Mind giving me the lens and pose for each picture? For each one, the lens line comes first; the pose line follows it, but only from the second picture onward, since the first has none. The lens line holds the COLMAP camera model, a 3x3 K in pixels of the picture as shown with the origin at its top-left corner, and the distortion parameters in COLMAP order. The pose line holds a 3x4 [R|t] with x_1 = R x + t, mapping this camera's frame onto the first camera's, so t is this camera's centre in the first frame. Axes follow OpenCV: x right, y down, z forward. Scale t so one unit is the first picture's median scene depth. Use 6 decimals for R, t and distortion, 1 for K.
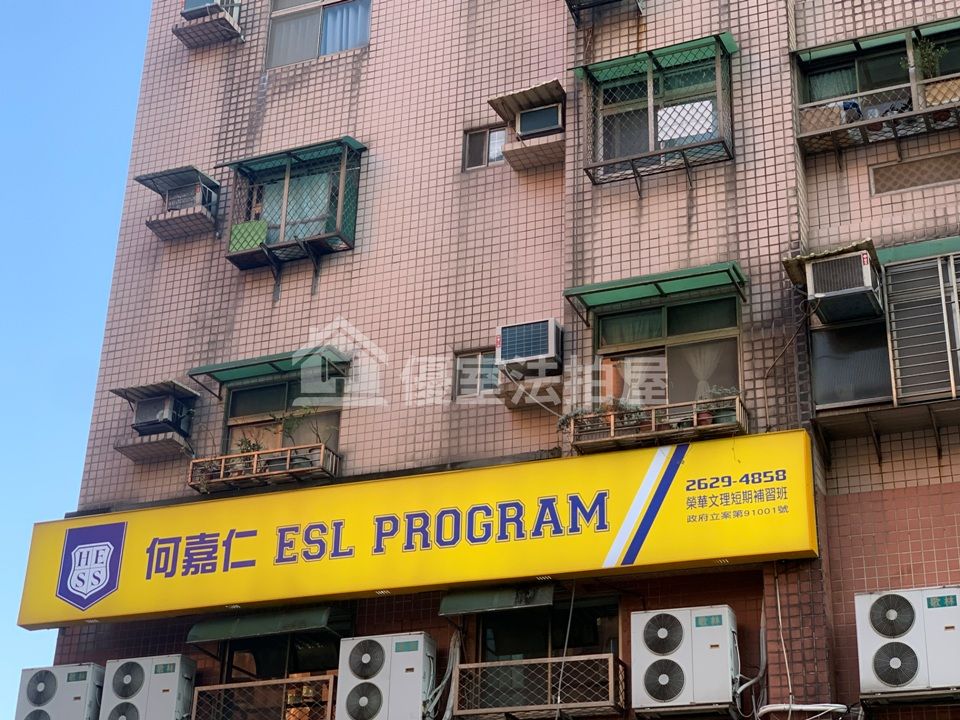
lens RADIAL K [[1609.1, 0, 480.0], [0, 1609.1, 360.0], [0, 0, 1]] dist [-0.000279, 0.626191]
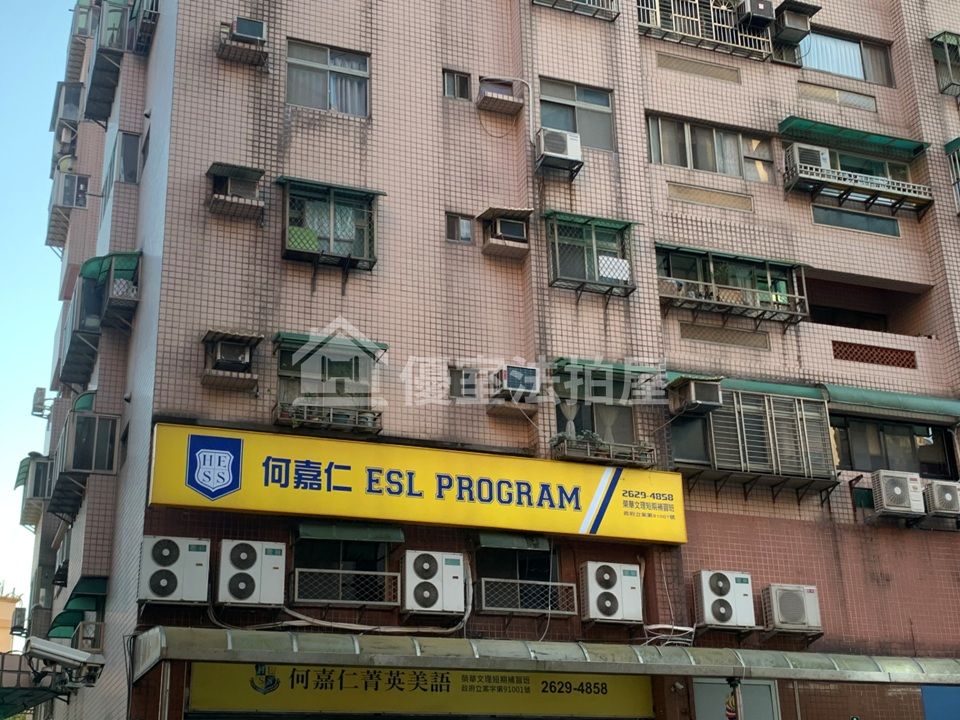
lens RADIAL K [[1304.1, 0, 480.0], [0, 1304.1, 360.0], [0, 0, 1]] dist [0.221143, -0.751861]
pose [[0.717045, 0.205756, 0.665966, -0.869331], [-0.259197, 0.965632, -0.019264, 0.006007], [-0.647042, -0.158803, 0.745734, 0.061683]]
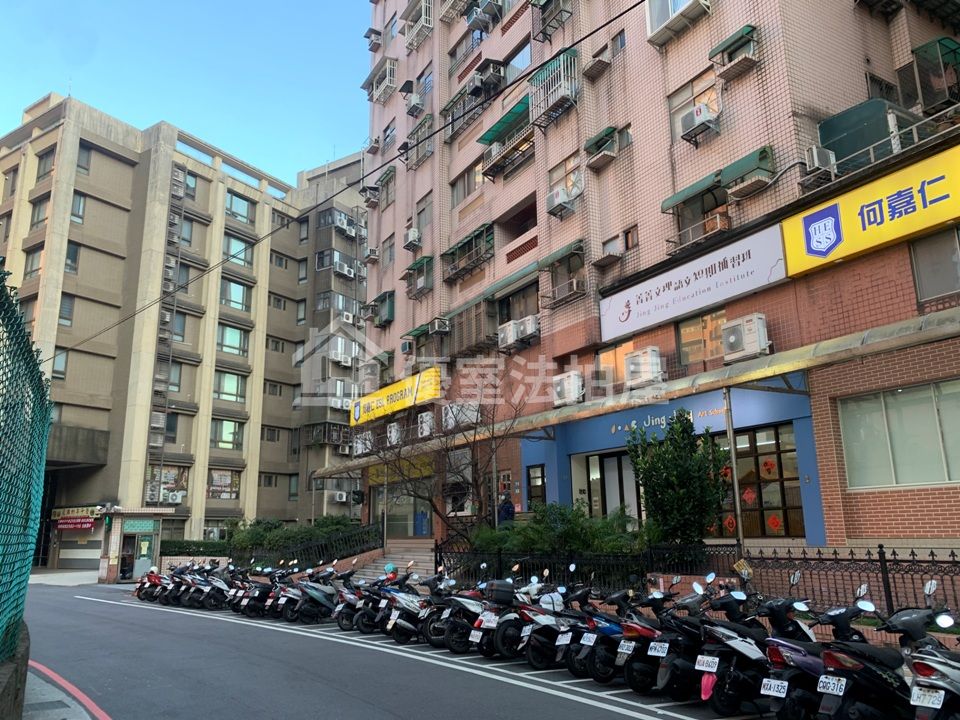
lens RADIAL K [[736.1, 0, 480.0], [0, 736.1, 360.0], [0, 0, 1]] dist [0.001941, 0.002366]
pose [[0.792408, -0.179897, -0.582861, 1.223772], [0.297822, 0.947993, 0.112301, -0.130453], [0.532346, -0.262577, 0.804774, -0.369335]]
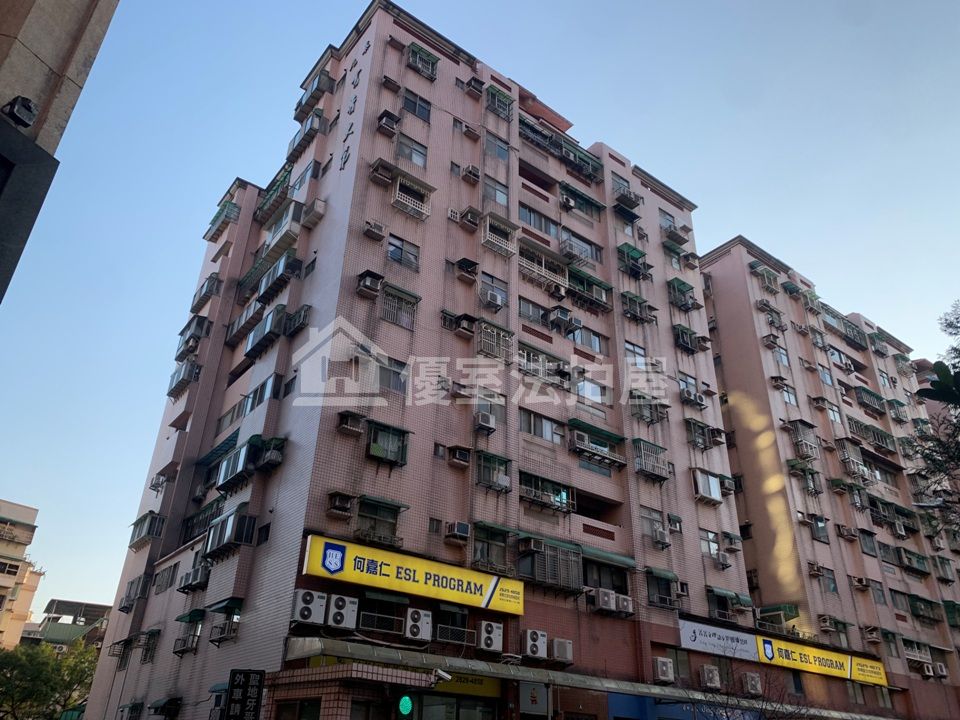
lens RADIAL K [[733.9, 0, 474.1], [0, 733.9, 345.8], [0, 0, 1]] dist [0.013701, -0.006526]
pose [[0.501104, 0.425545, 0.753530, -1.325582], [-0.391753, 0.887962, -0.240944, 0.008845], [-0.771638, -0.174459, 0.611669, 0.077952]]
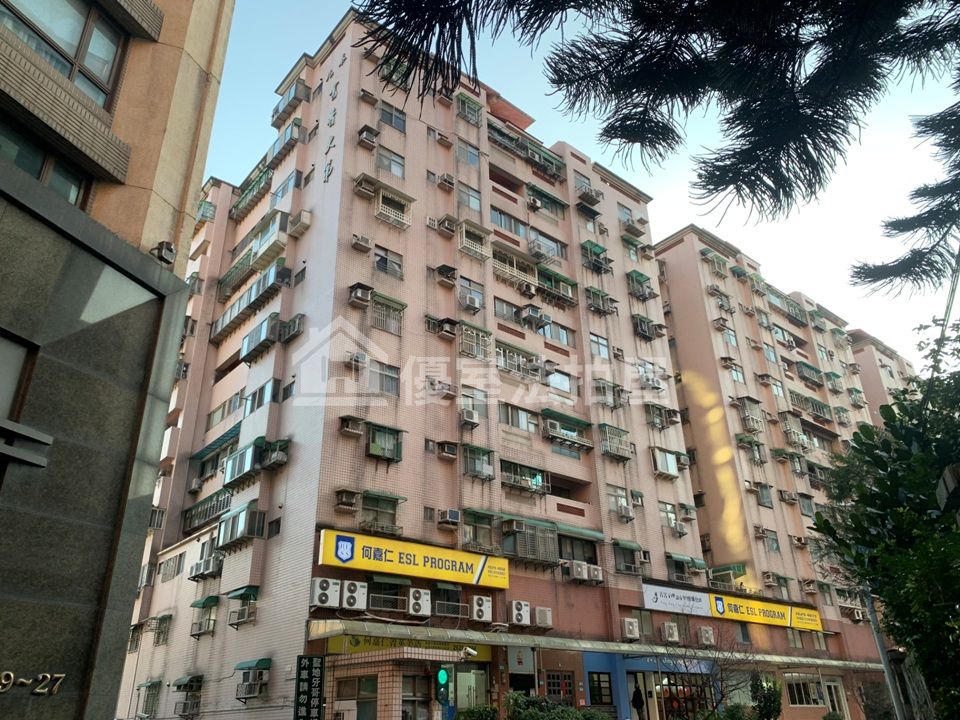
lens RADIAL K [[733.5, 0, 475.4], [0, 733.5, 350.9], [0, 0, 1]] dist [0.024566, -0.021134]
pose [[0.461339, 0.371602, 0.805654, -1.532317], [-0.356112, 0.909261, -0.215471, -0.010674], [-0.812619, -0.187498, 0.551810, 0.048571]]
